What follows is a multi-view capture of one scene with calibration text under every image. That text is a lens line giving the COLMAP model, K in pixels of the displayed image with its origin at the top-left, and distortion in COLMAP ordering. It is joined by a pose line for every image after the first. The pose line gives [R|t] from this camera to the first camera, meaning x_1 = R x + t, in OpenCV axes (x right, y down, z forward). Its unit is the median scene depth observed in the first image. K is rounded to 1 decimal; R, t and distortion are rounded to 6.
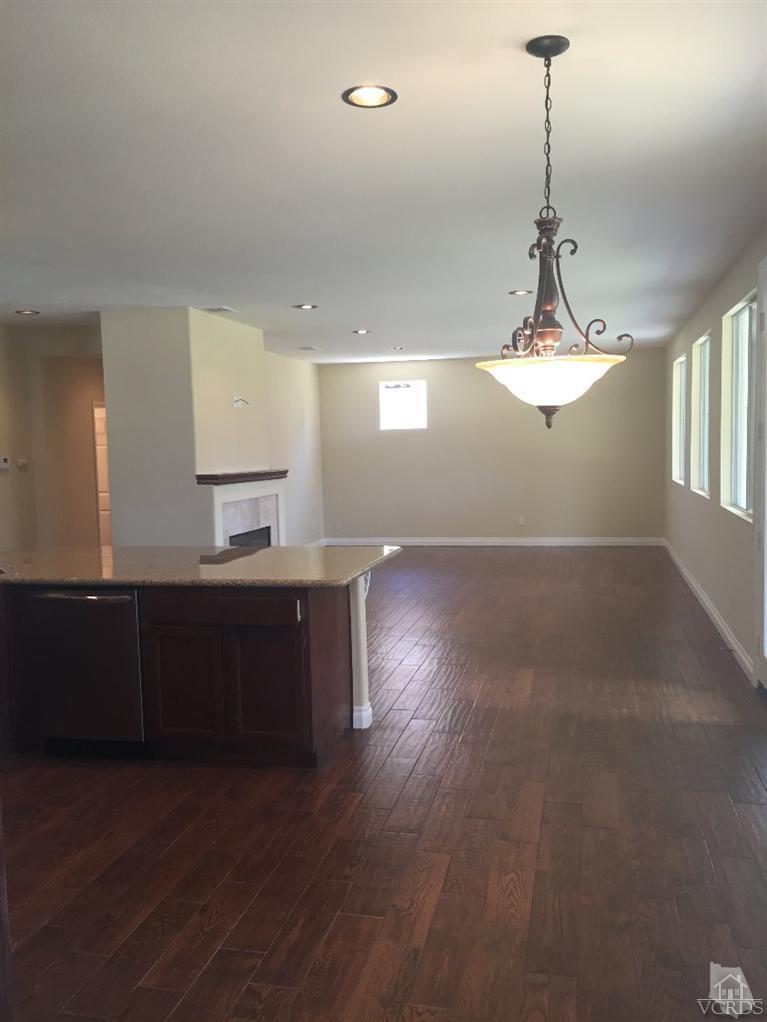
lens RADIAL K [[886.5, 0, 385.2], [0, 886.5, 513.3], [0, 0, 1]] dist [0.055896, -0.021720]
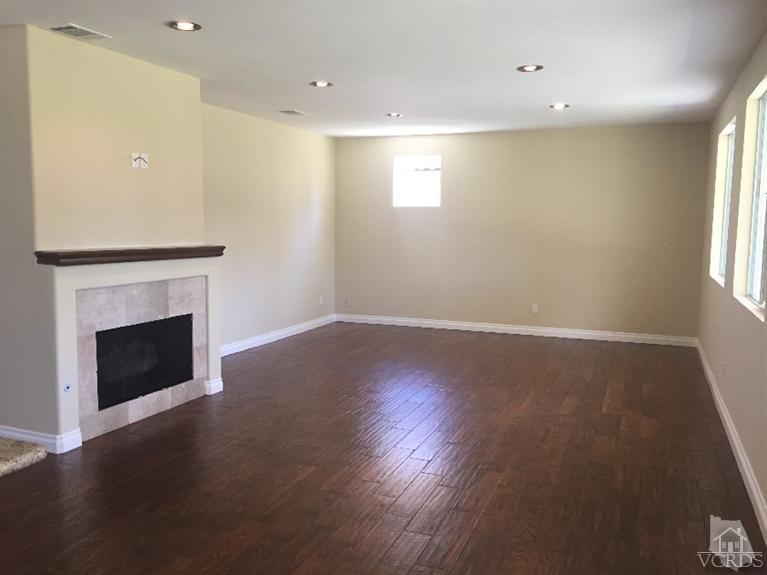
lens RADIAL K [[665.3, 0, 381.7], [0, 665.3, 284.9], [0, 0, 1]] dist [0.055896, -0.021720]
pose [[0.988009, 0.047914, -0.146774, 0.133037], [-0.045282, 0.998749, 0.021222, -0.032939], [0.147607, -0.014321, 0.988942, 0.394677]]
